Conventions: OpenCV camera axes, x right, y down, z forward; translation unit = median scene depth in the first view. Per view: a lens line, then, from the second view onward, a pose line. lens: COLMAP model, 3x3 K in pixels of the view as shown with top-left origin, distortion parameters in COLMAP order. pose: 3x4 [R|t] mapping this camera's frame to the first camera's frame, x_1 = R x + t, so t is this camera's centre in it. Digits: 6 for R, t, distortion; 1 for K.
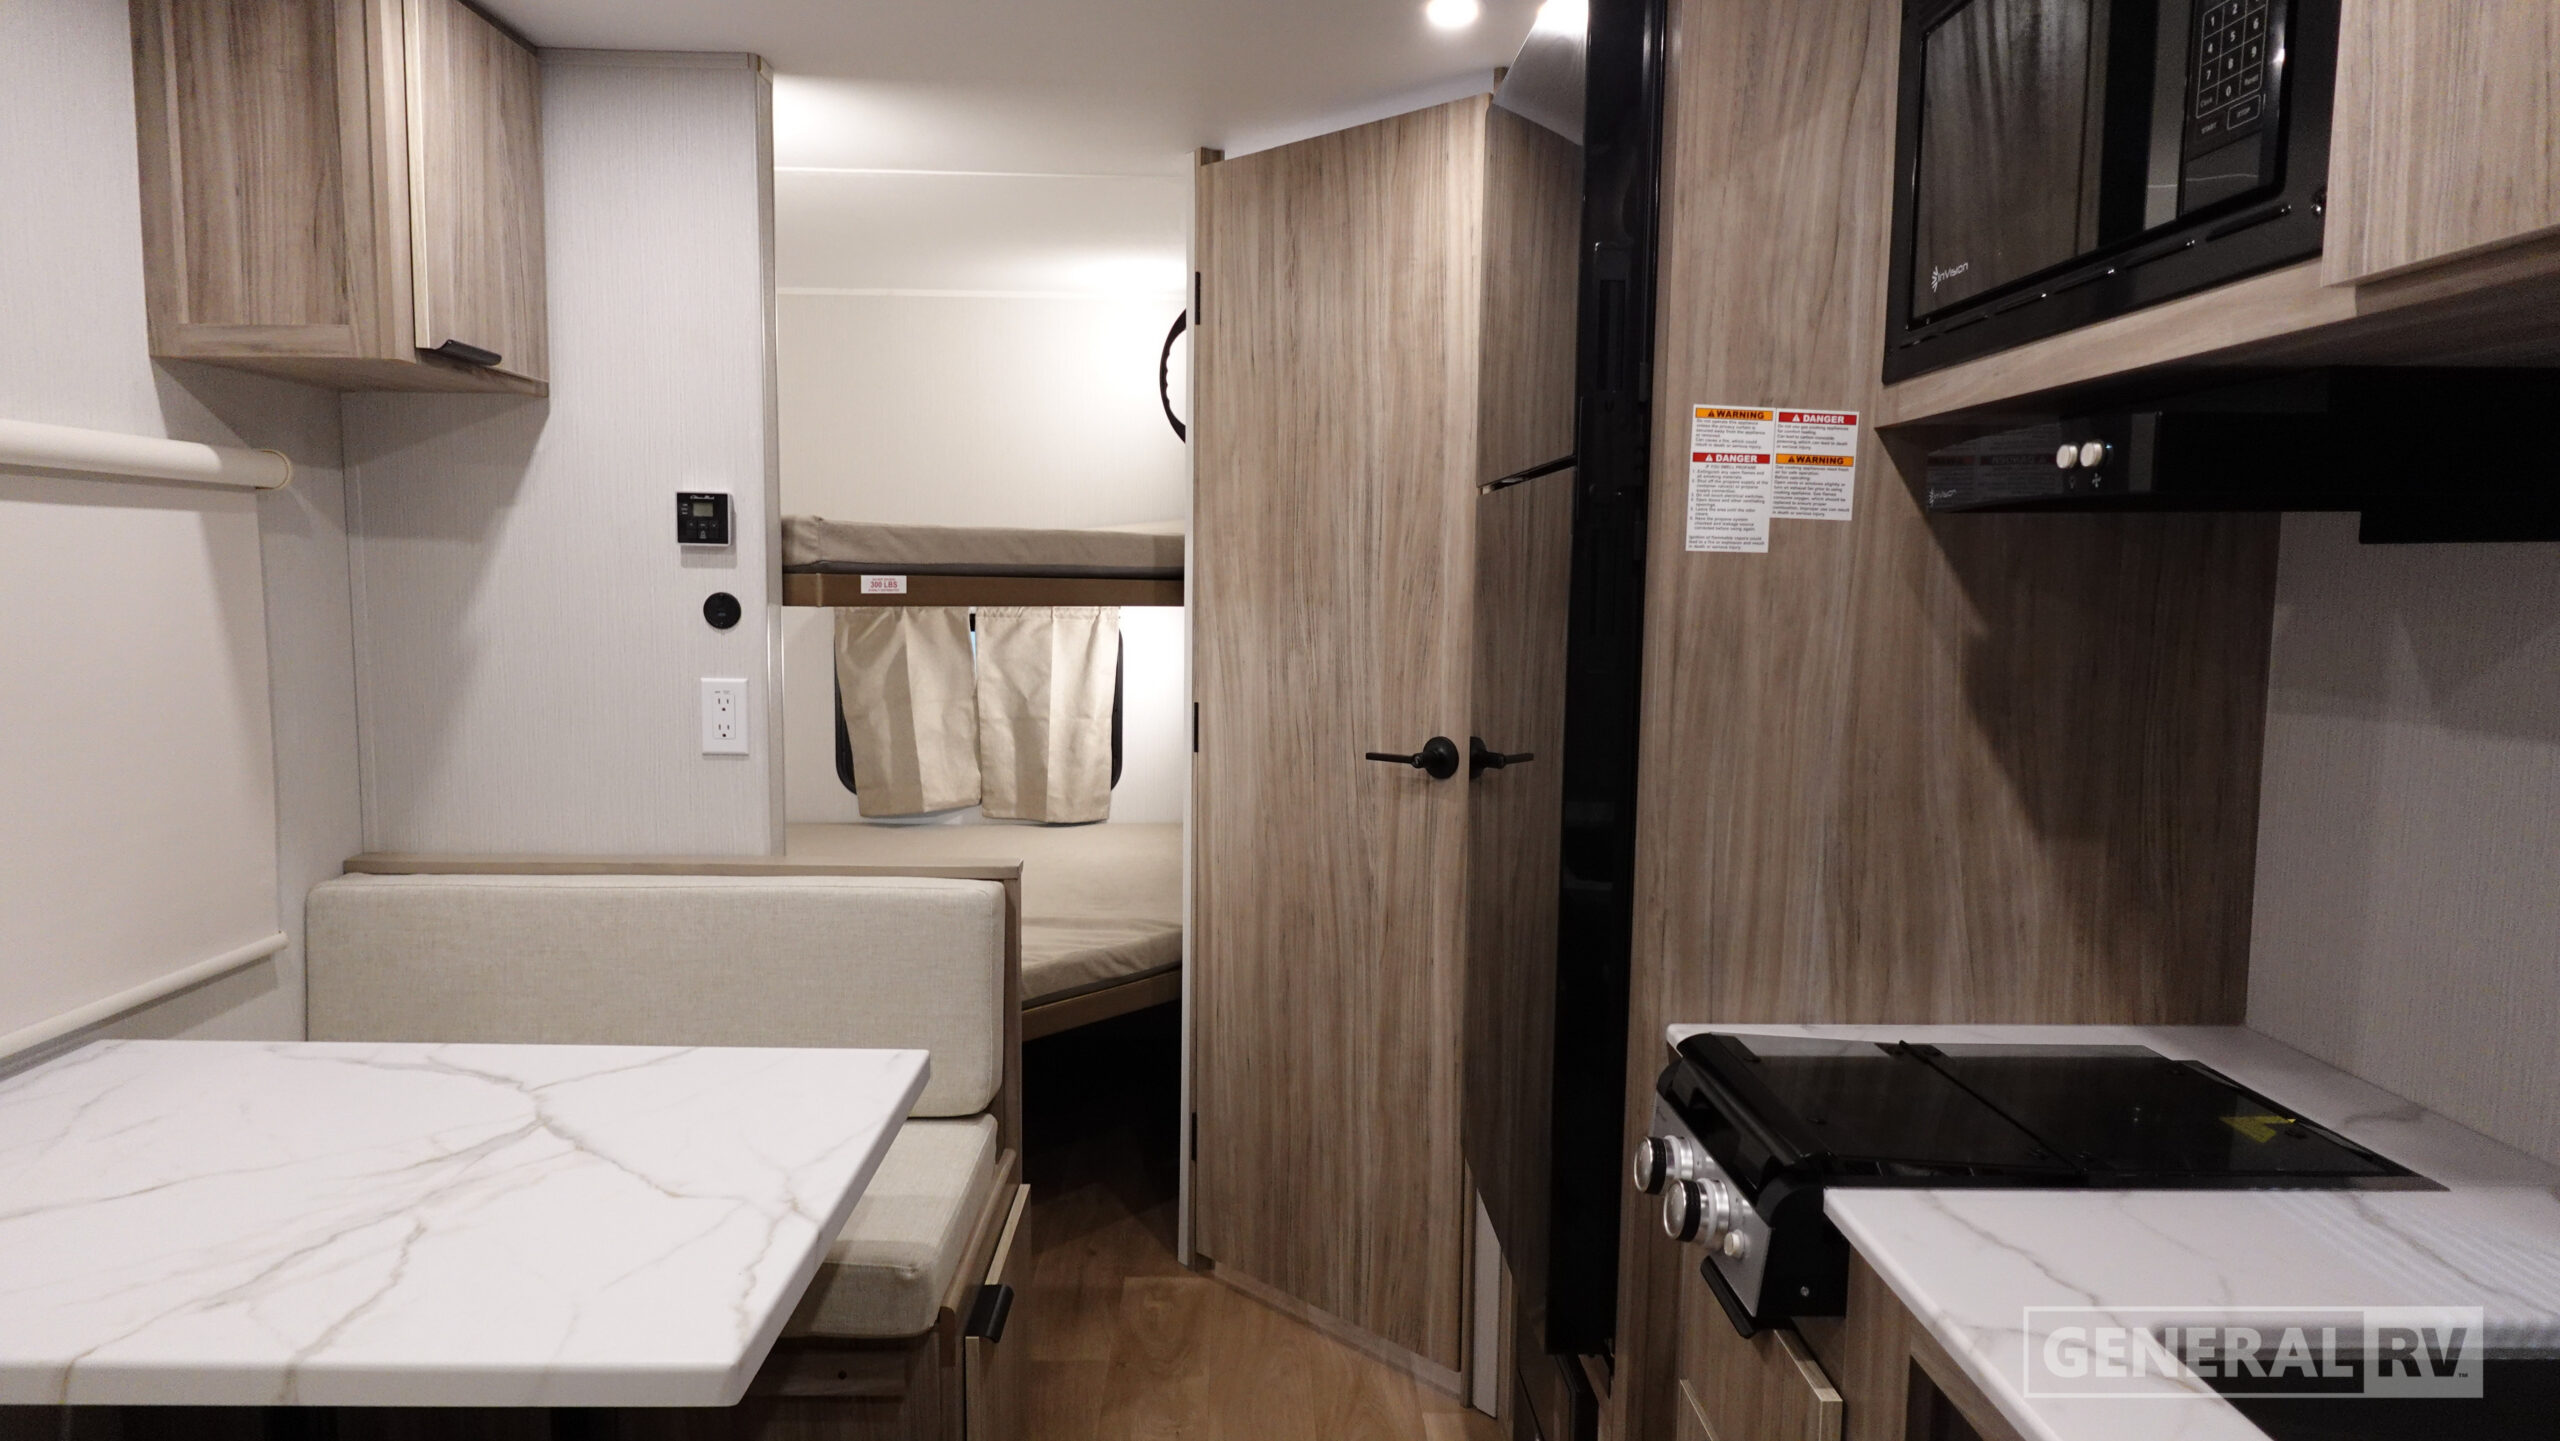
lens RADIAL K [[1450.7, 0, 1283.3], [0, 1450.7, 718.4], [0, 0, 1]] dist [-0.003706, 0.002509]
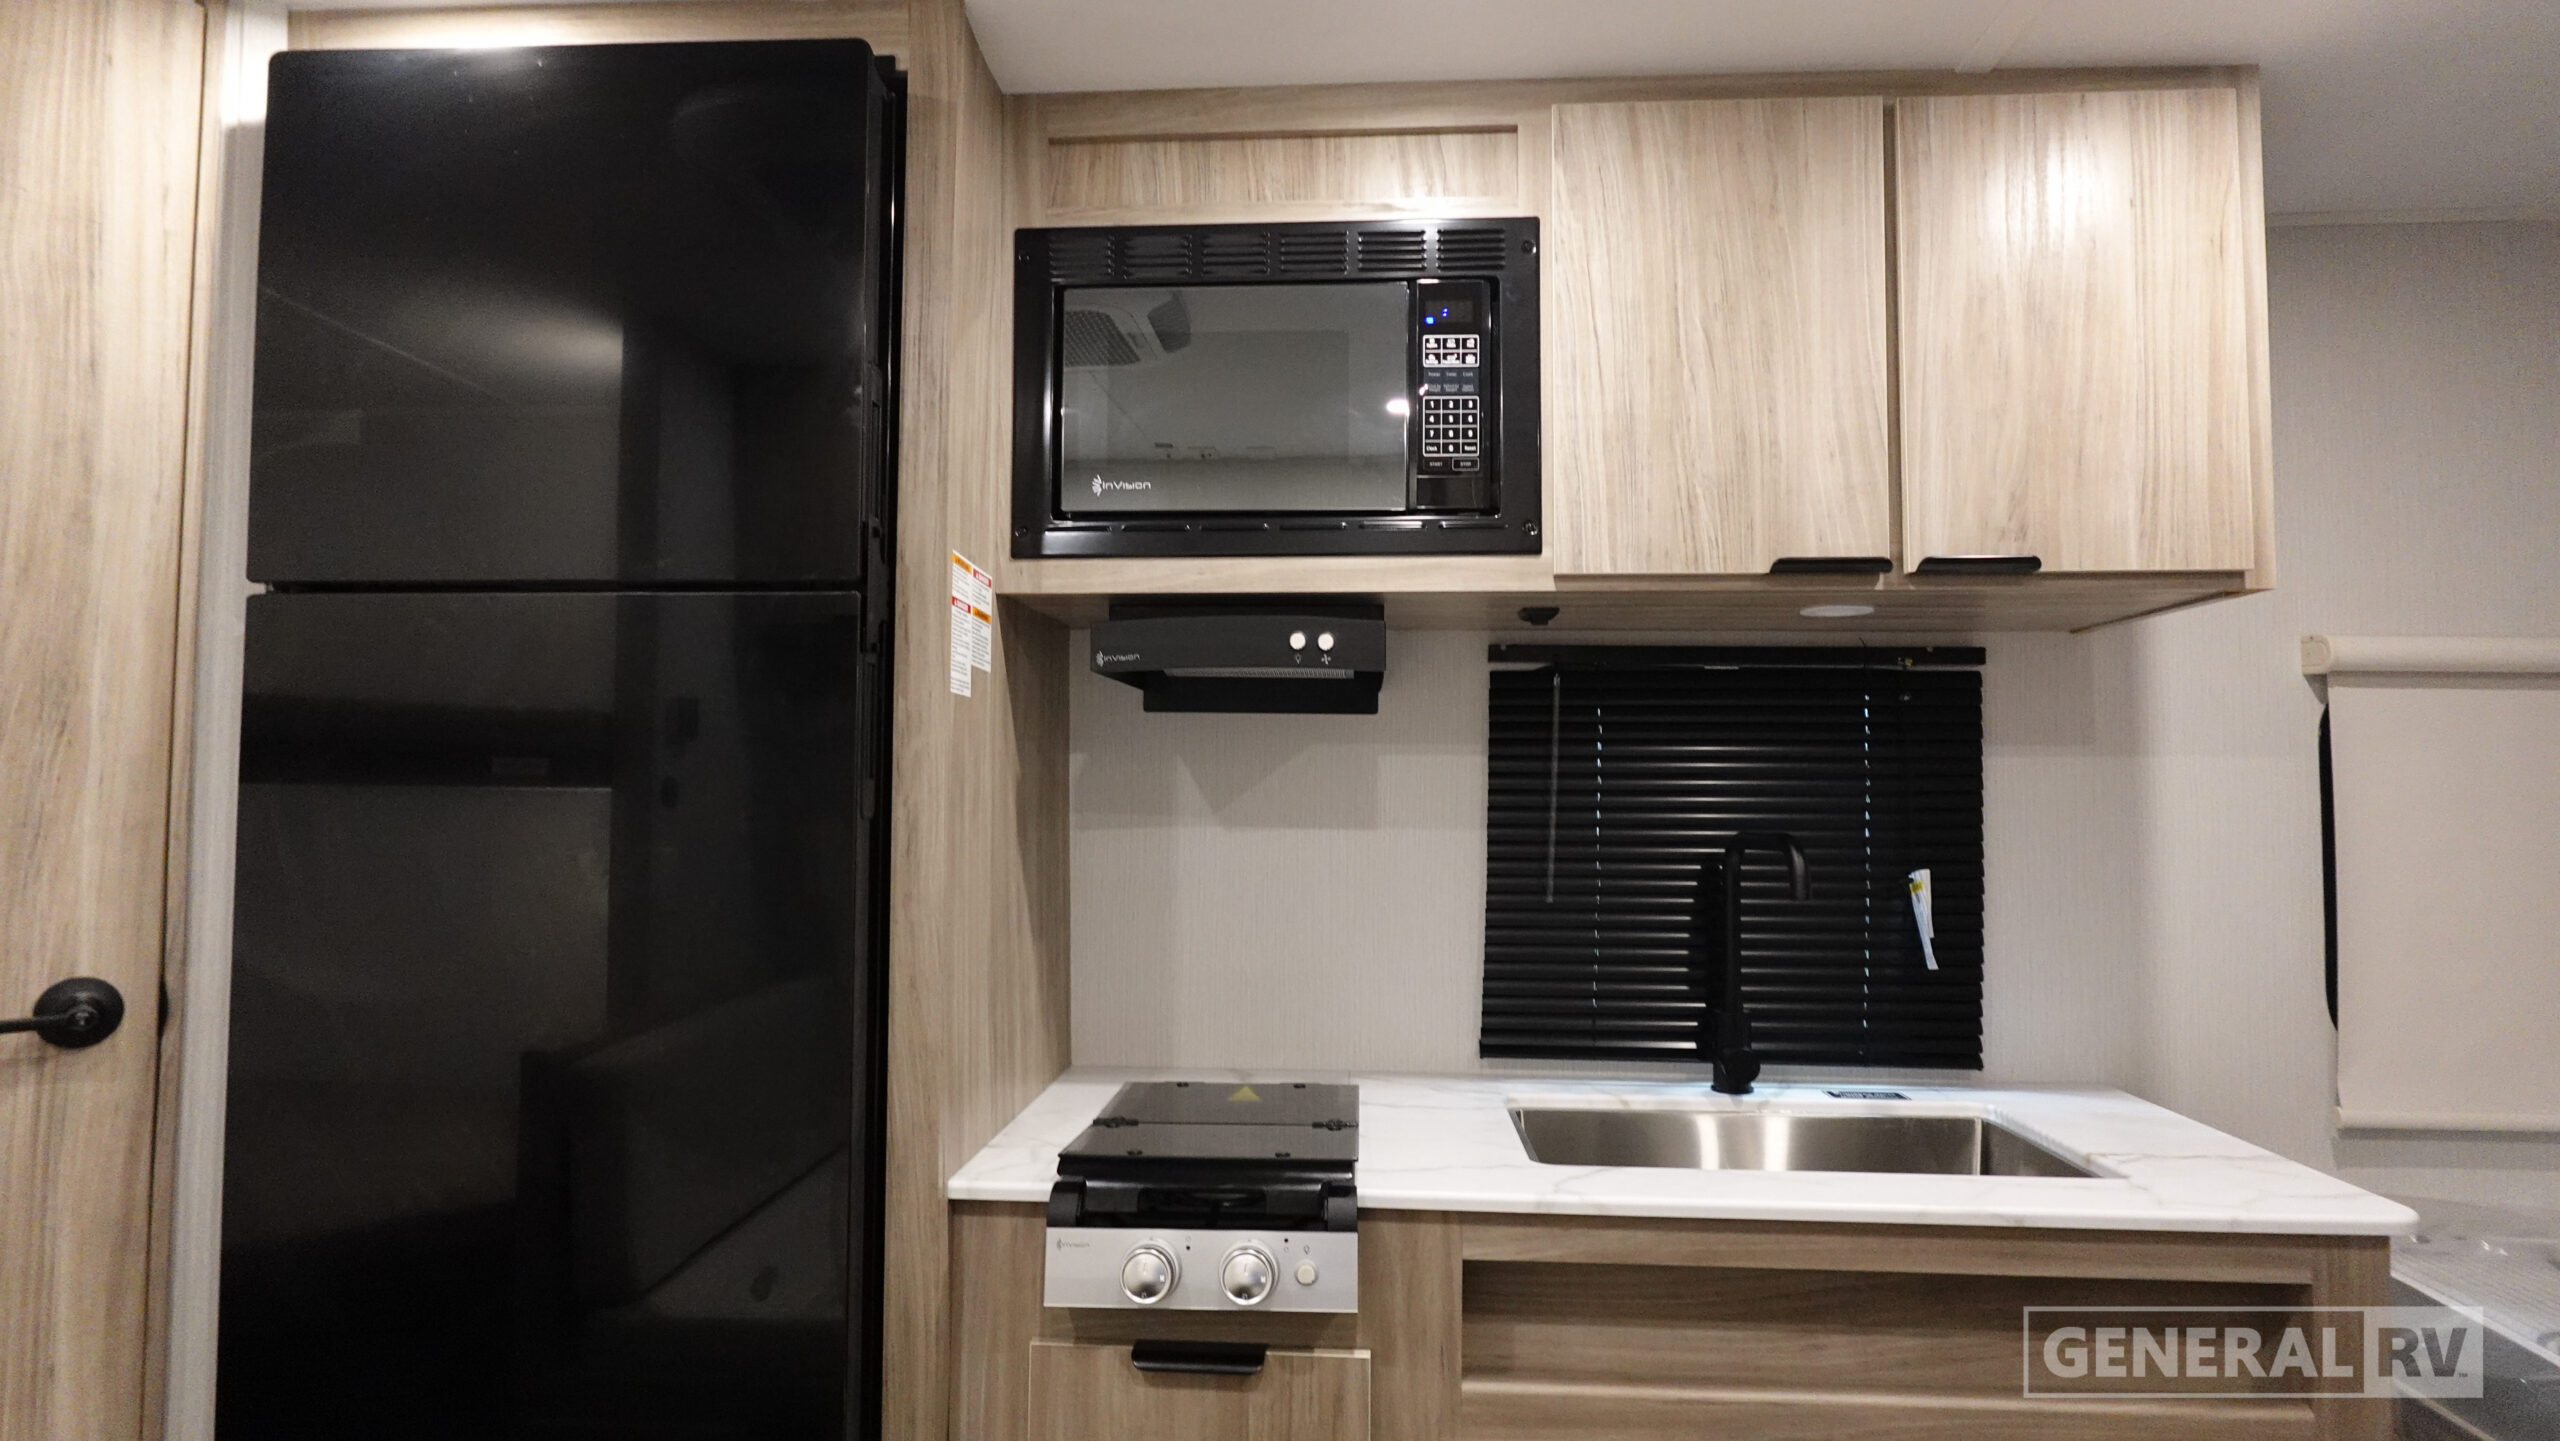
lens RADIAL K [[1450.7, 0, 1283.3], [0, 1450.7, 718.4], [0, 0, 1]] dist [-0.003706, 0.002509]
pose [[0.082971, 0.037872, 0.995832, -0.428200], [0.096654, 0.994261, -0.045865, -0.017420], [-0.991854, 0.100056, 0.078835, 0.423064]]
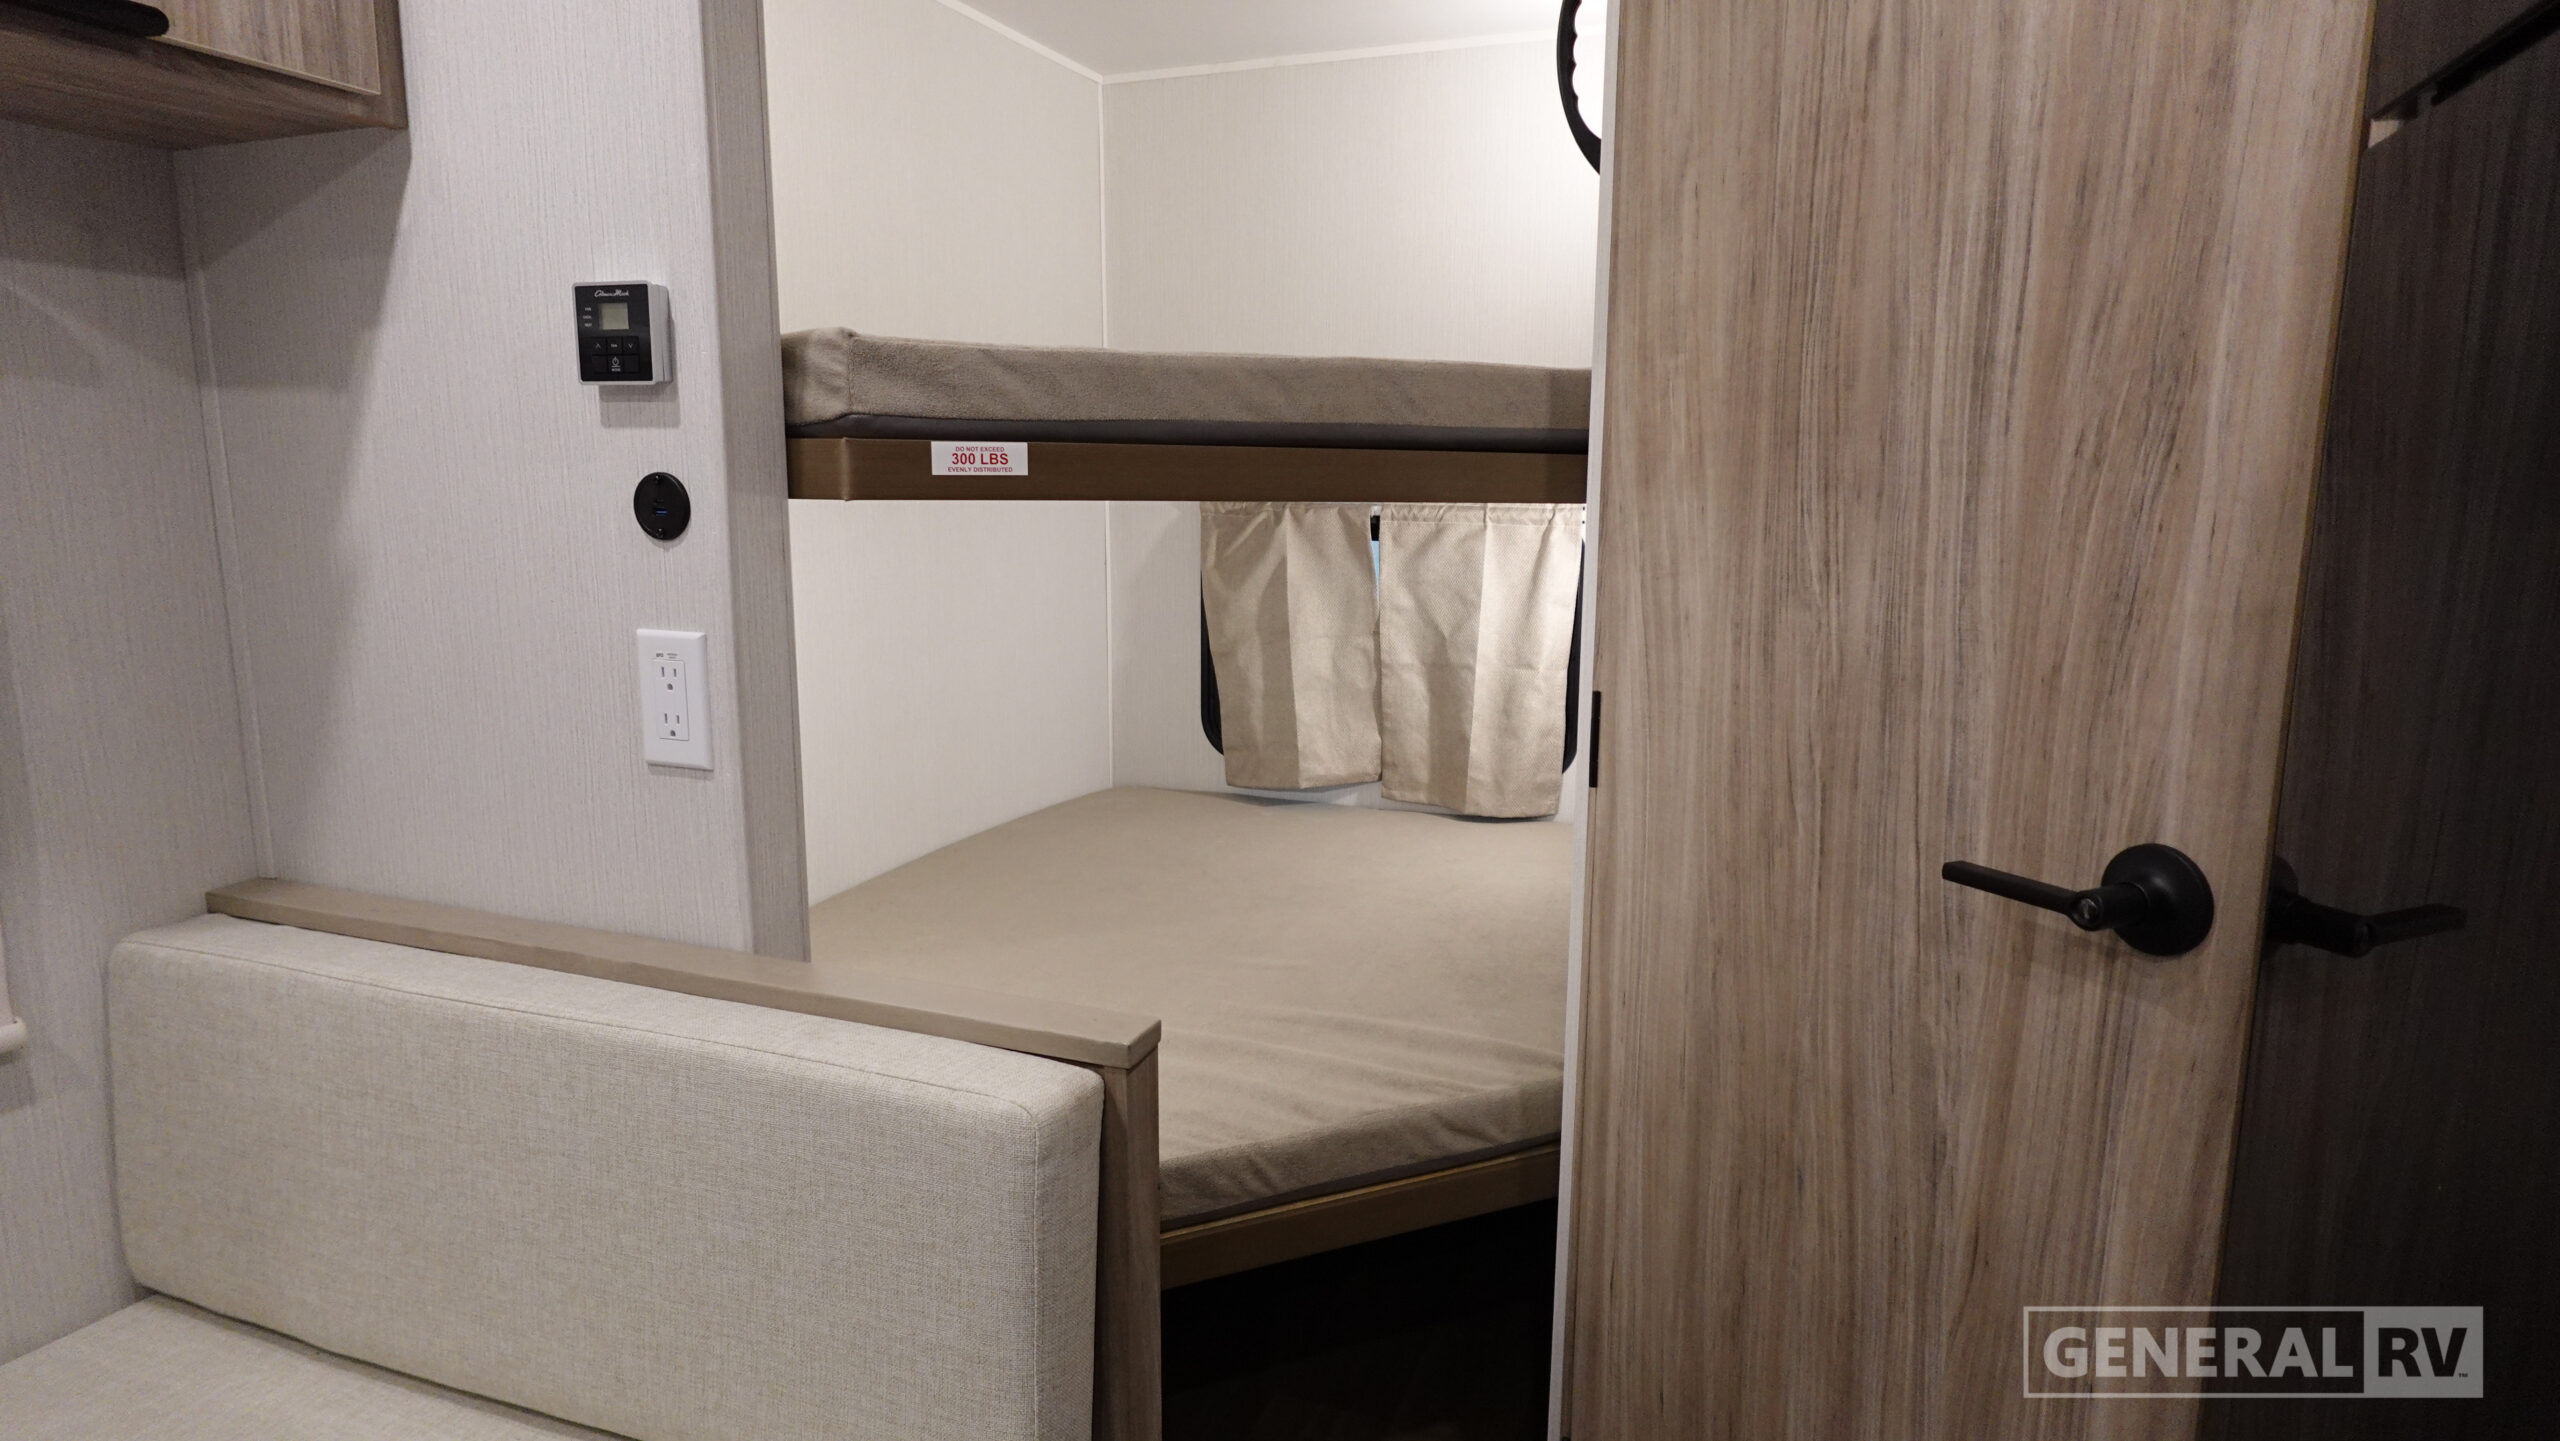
lens RADIAL K [[1450.7, 0, 1283.3], [0, 1450.7, 718.4], [0, 0, 1]] dist [-0.003706, 0.002509]
pose [[0.921813, 0.057919, -0.383284, 0.038241], [-0.032522, 0.996844, 0.072421, -0.038406], [0.386269, -0.054293, 0.920787, 0.534748]]
